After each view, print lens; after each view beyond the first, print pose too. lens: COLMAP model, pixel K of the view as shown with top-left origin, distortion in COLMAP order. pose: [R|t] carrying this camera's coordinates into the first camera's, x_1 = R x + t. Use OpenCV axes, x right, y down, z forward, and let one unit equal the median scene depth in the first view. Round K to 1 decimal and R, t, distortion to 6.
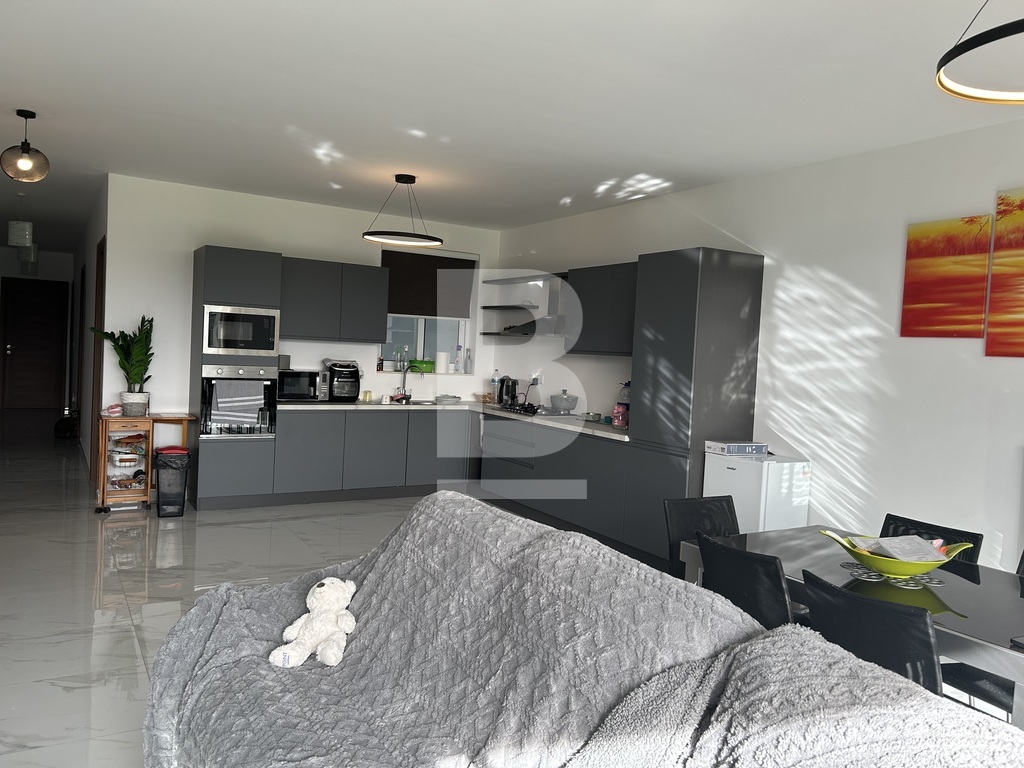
lens RADIAL K [[765.8, 0, 505.6], [0, 765.8, 380.9], [0, 0, 1]] dist [0.092608, -0.131021]
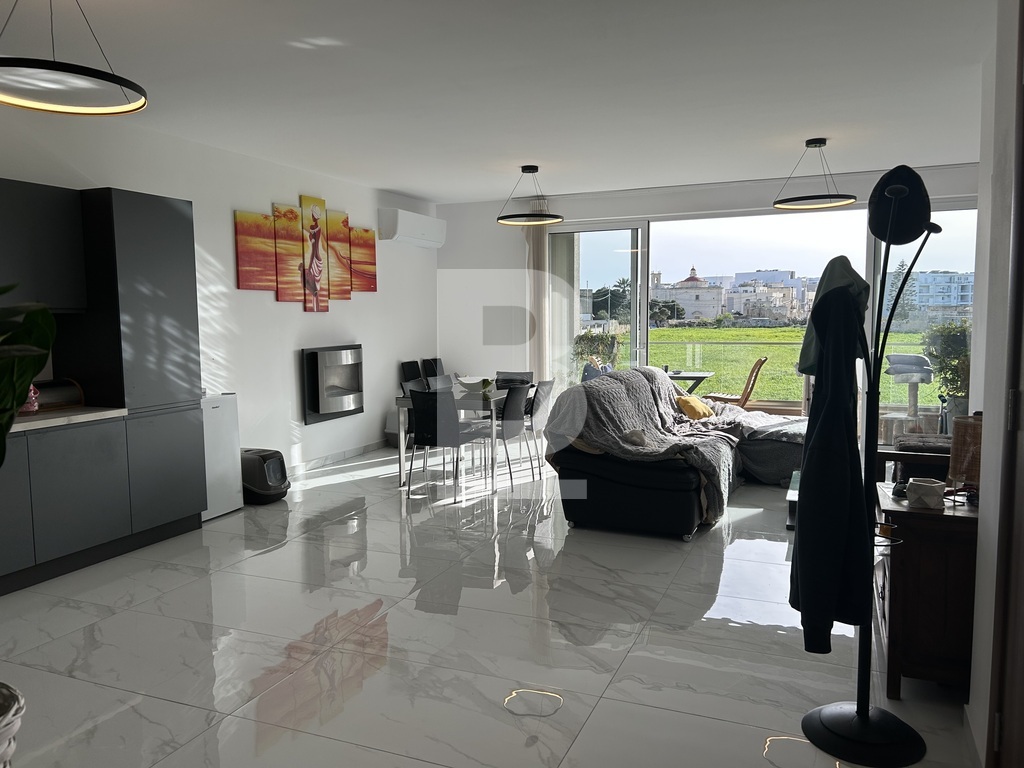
lens RADIAL K [[770.5, 0, 512.0], [0, 770.5, 384.0], [0, 0, 1]] dist [0.051513, -0.051357]
pose [[-0.597986, -0.115570, 0.793131, -0.831930], [0.016746, 0.987532, 0.156523, -0.091524], [-0.801331, 0.106880, -0.588595, 1.256854]]
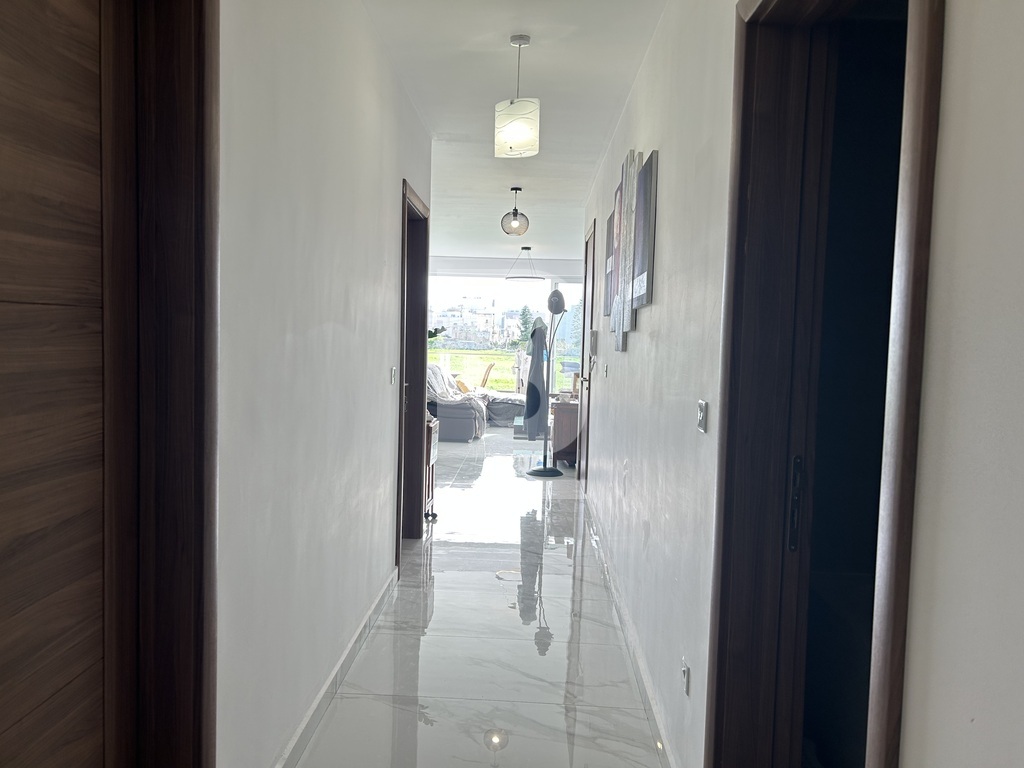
lens RADIAL K [[765.8, 0, 505.6], [0, 765.8, 380.9], [0, 0, 1]] dist [0.092608, -0.131021]
pose [[-0.840458, -0.107263, 0.531154, -1.161716], [-0.048976, 0.991237, 0.122678, -0.130771], [-0.539659, 0.077092, -0.838347, 1.833533]]
